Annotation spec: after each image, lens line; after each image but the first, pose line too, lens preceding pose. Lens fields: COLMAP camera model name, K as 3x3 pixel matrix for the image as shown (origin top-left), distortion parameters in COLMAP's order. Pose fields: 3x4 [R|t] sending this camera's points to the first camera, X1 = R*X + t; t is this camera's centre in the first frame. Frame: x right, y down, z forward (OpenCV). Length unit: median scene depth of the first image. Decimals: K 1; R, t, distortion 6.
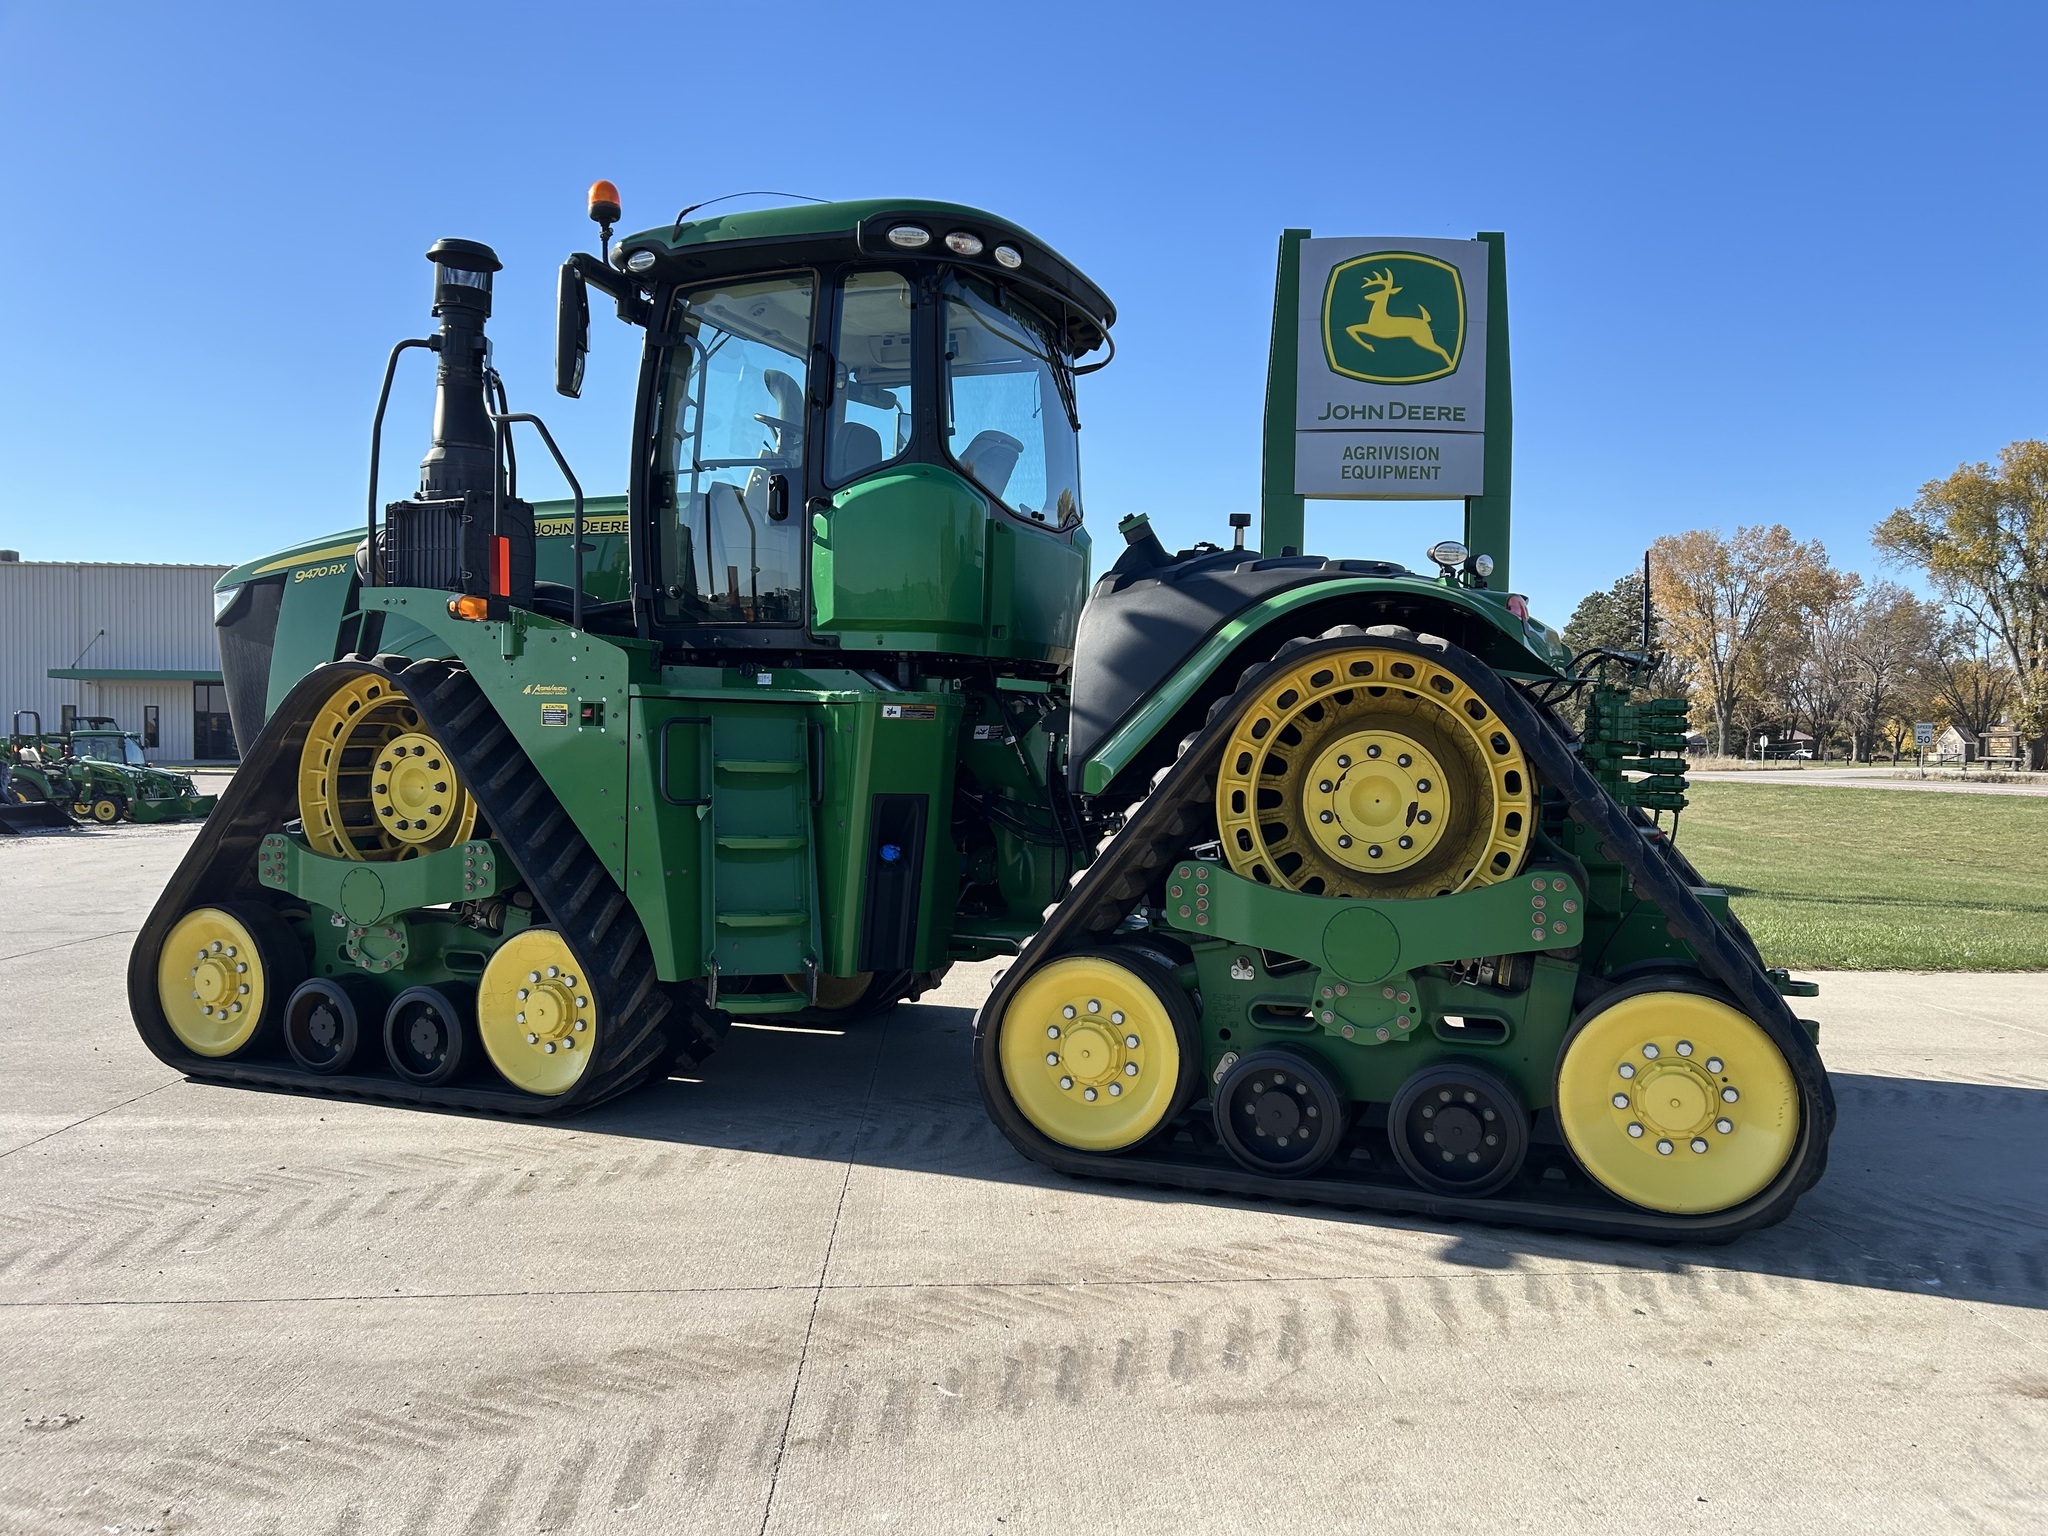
lens RADIAL K [[1541.4, 0, 1028.2], [0, 1541.4, 775.9], [0, 0, 1]] dist [0.043178, -0.044947]
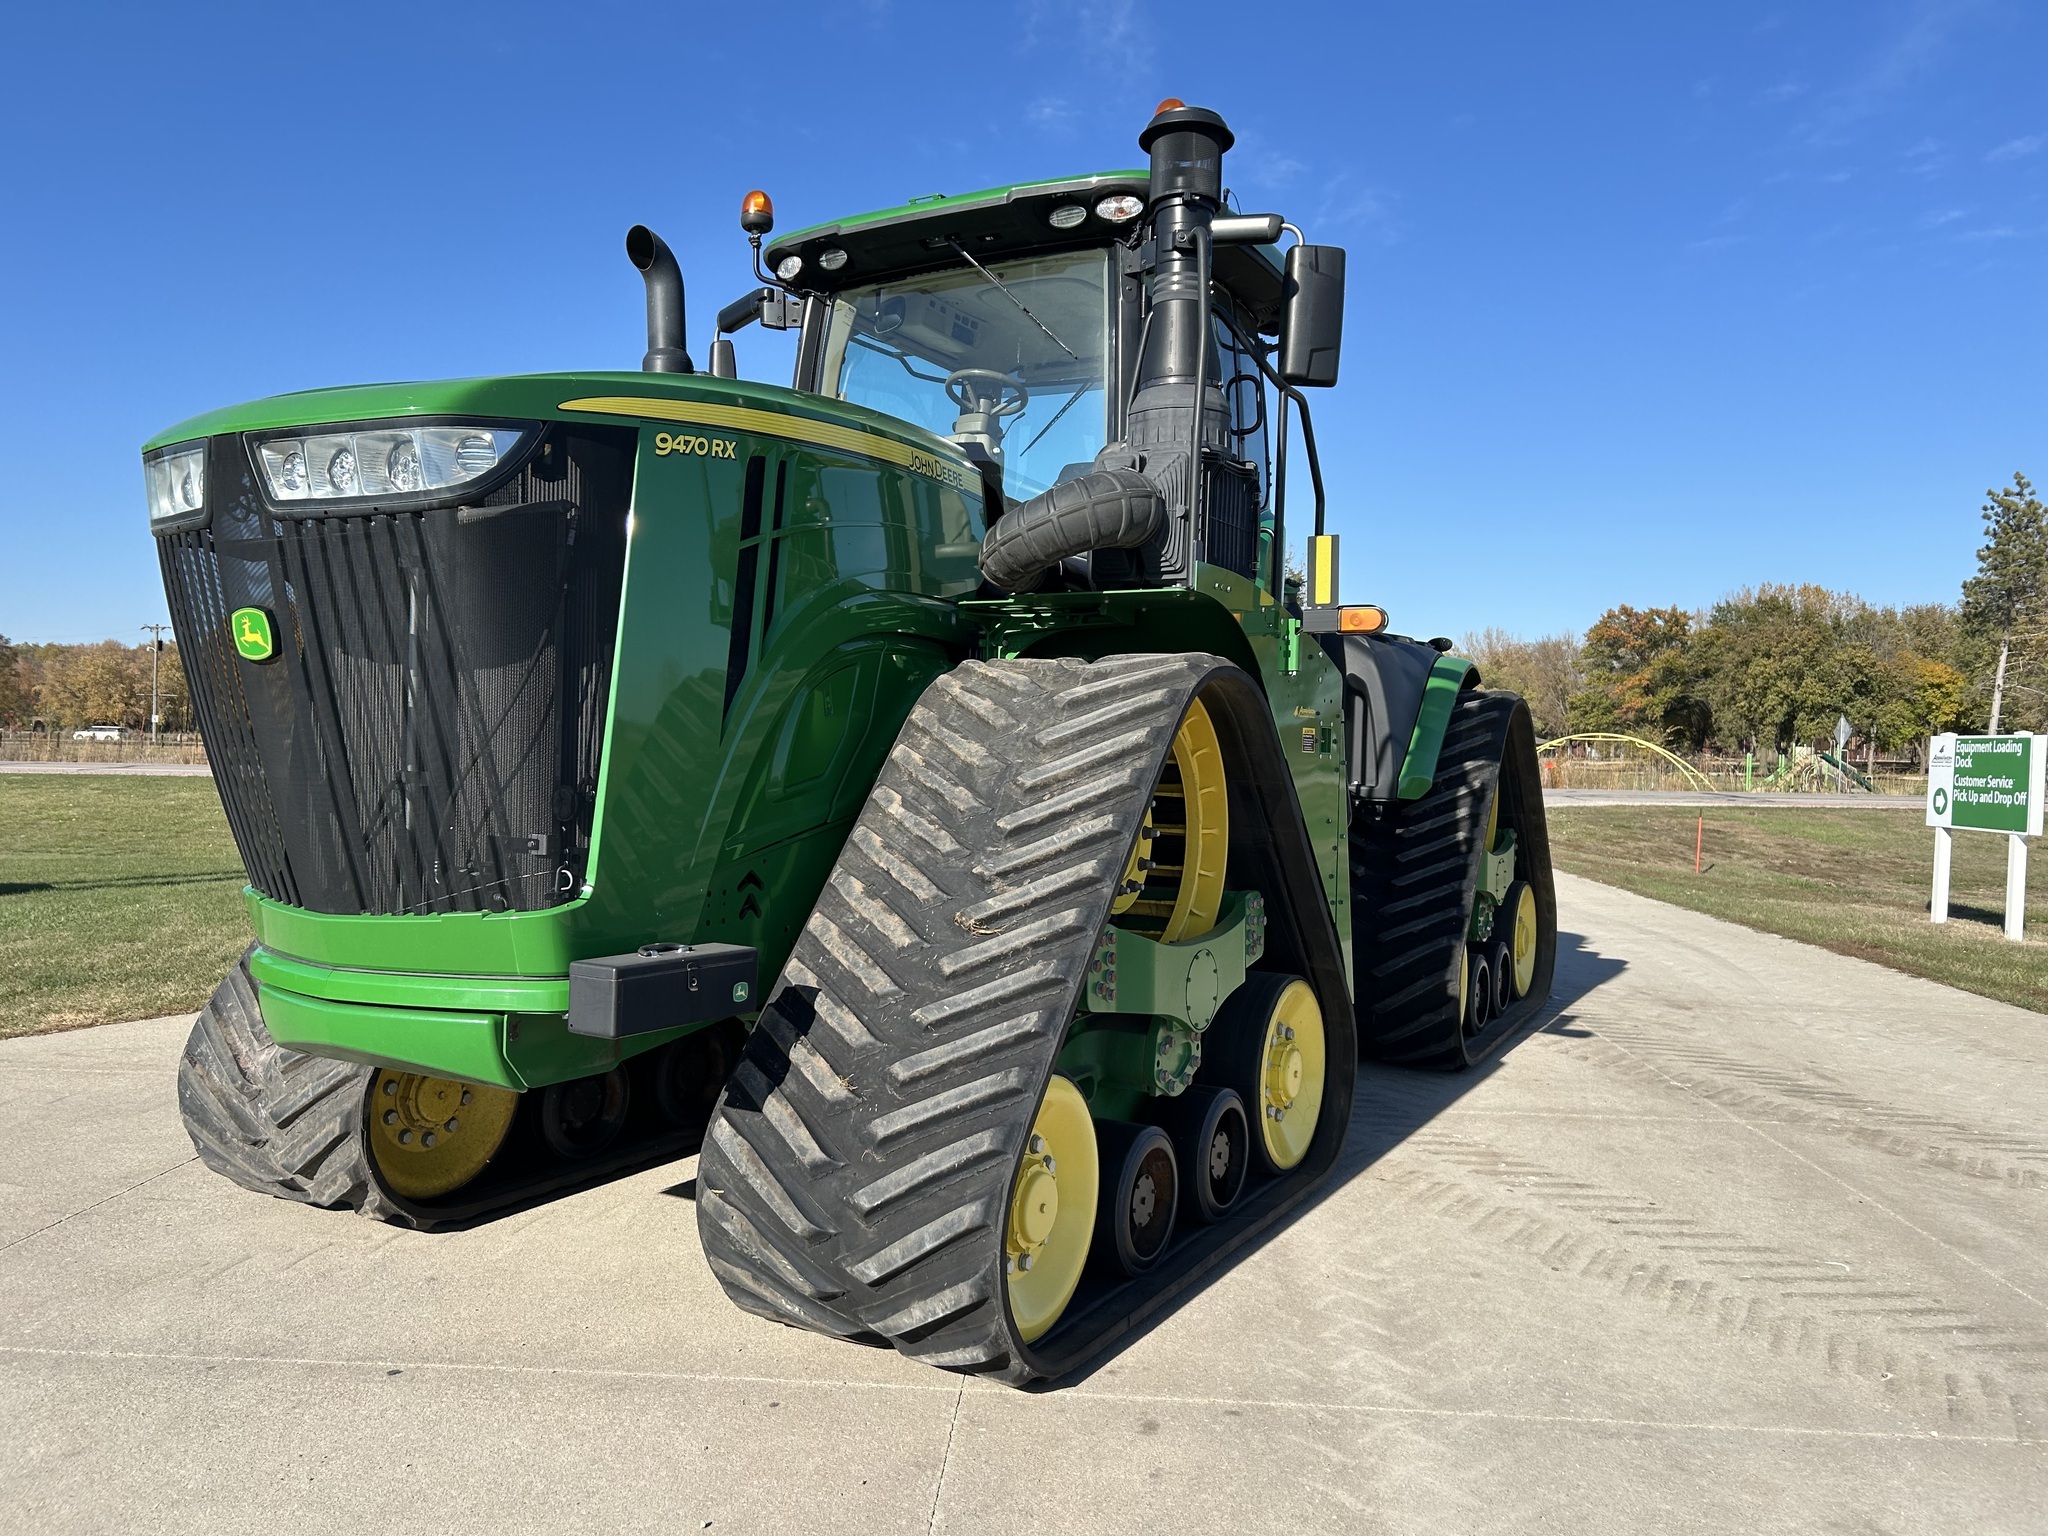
lens RADIAL K [[1541.4, 0, 1004.2], [0, 1541.4, 781.5], [0, 0, 1]] dist [0.043178, -0.044947]
pose [[0.127554, -0.033591, 0.991263, -1.116920], [0.004102, 0.999436, 0.033340, -0.041969], [-0.991823, -0.000186, 0.127620, 0.971011]]
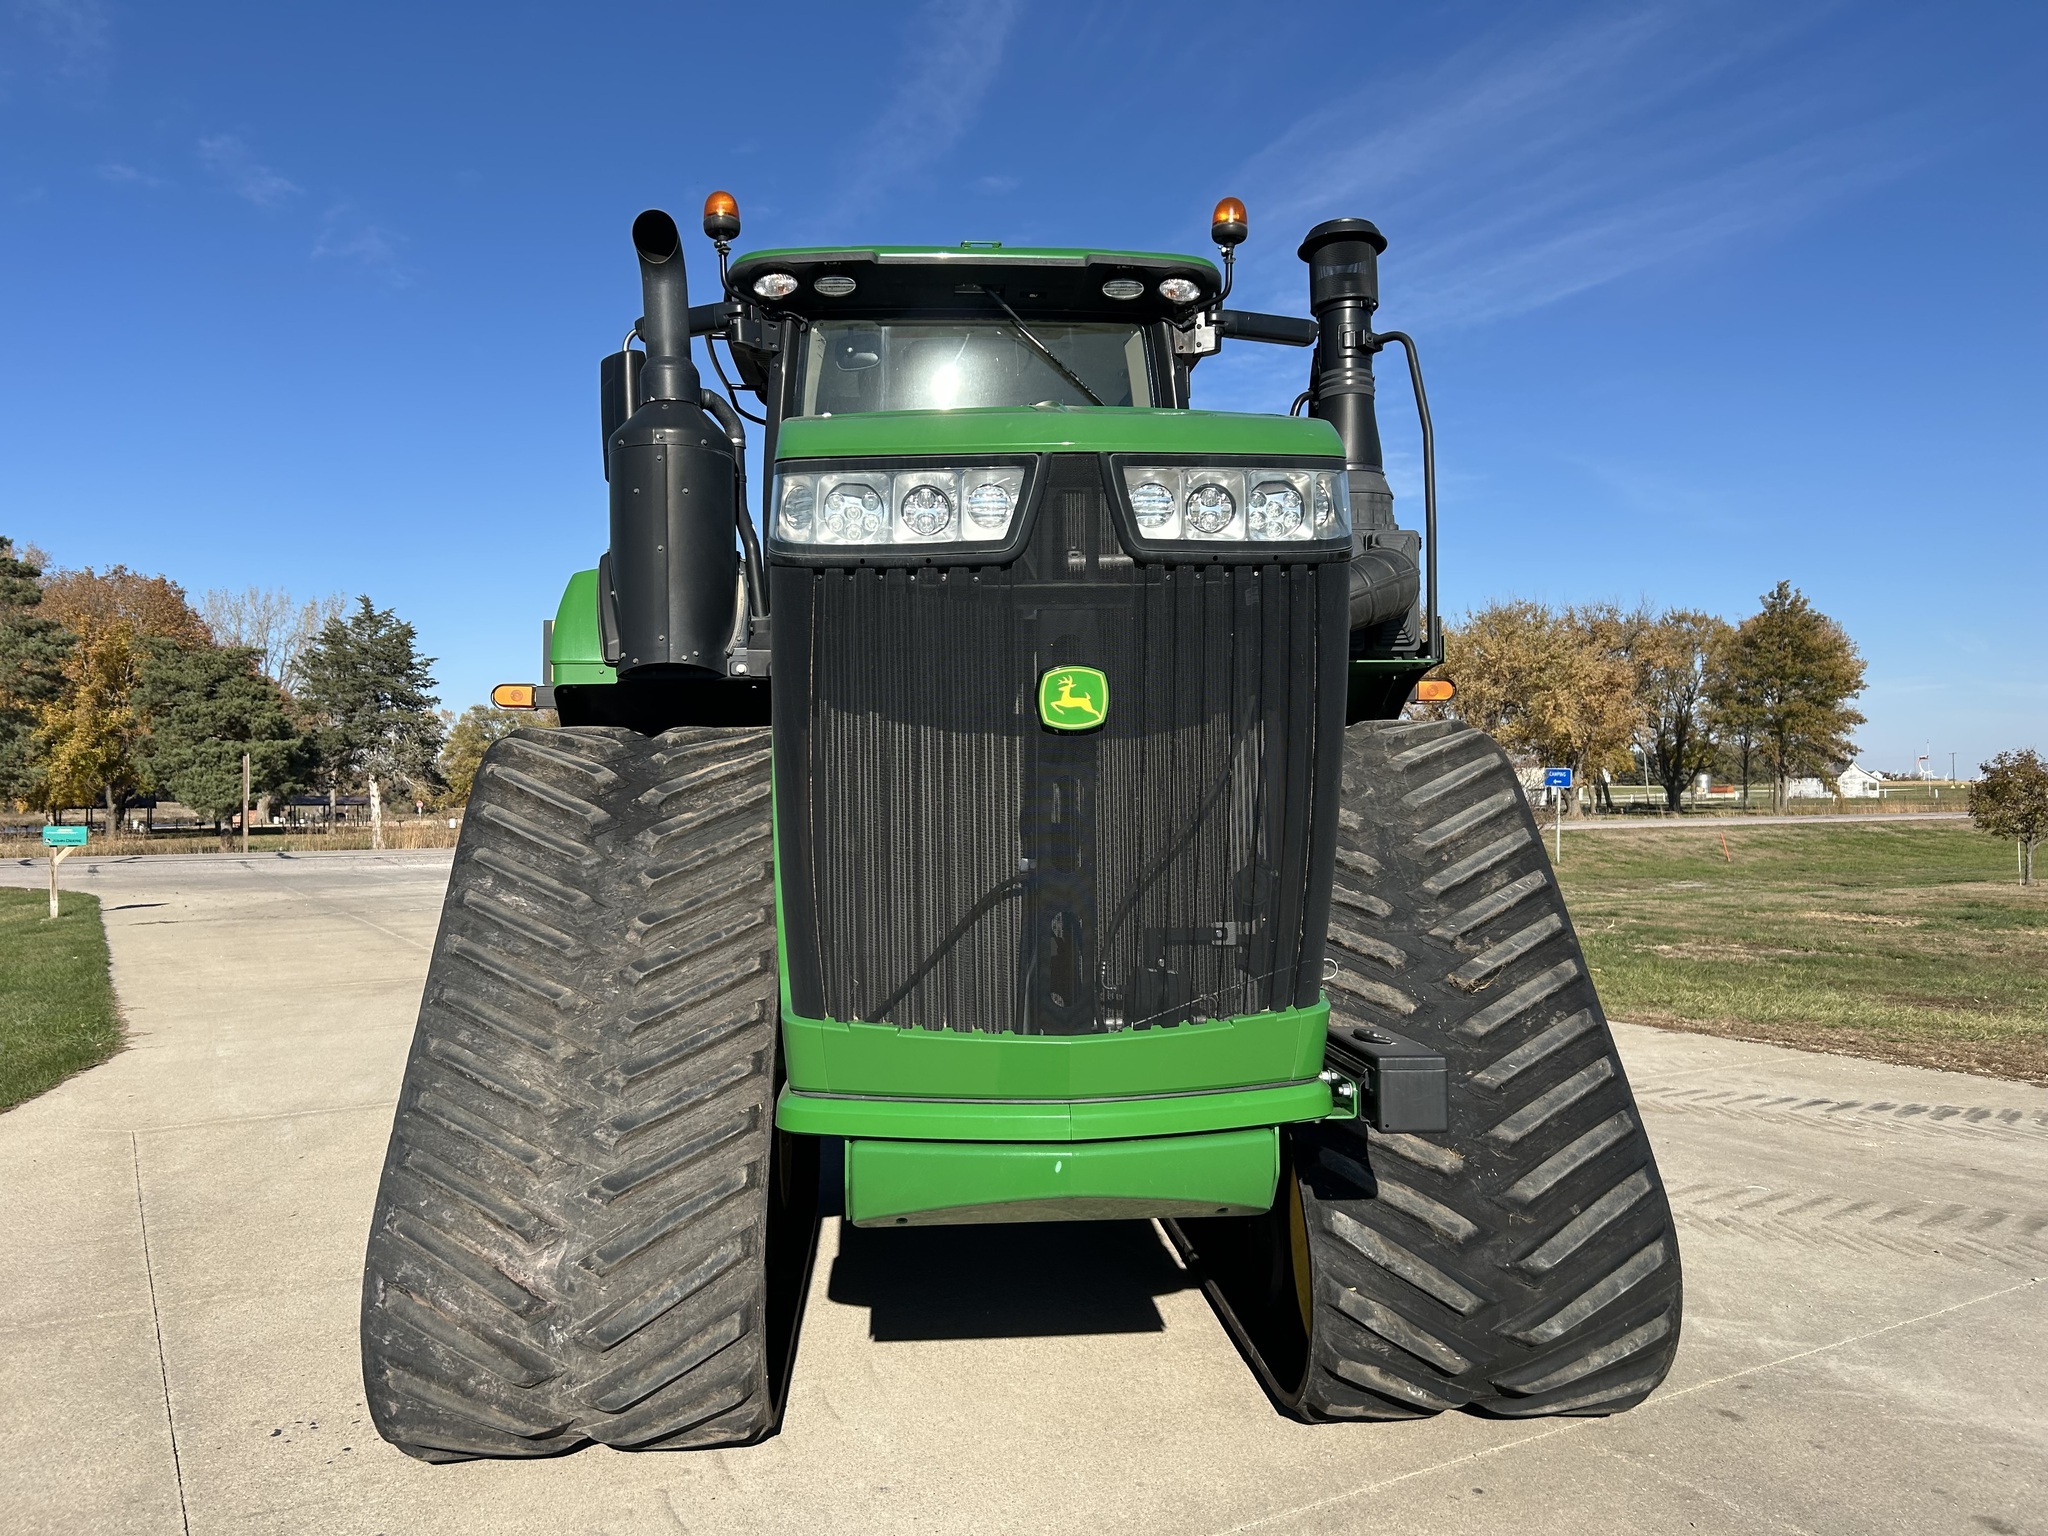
lens RADIAL K [[1541.4, 0, 1009.9], [0, 1541.4, 785.3], [0, 0, 1]] dist [0.043178, -0.044947]
pose [[-0.458717, 0.003978, 0.888573, -0.993542], [0.023610, 0.999691, 0.007714, -0.055209], [-0.888268, 0.024518, -0.458670, 1.510121]]
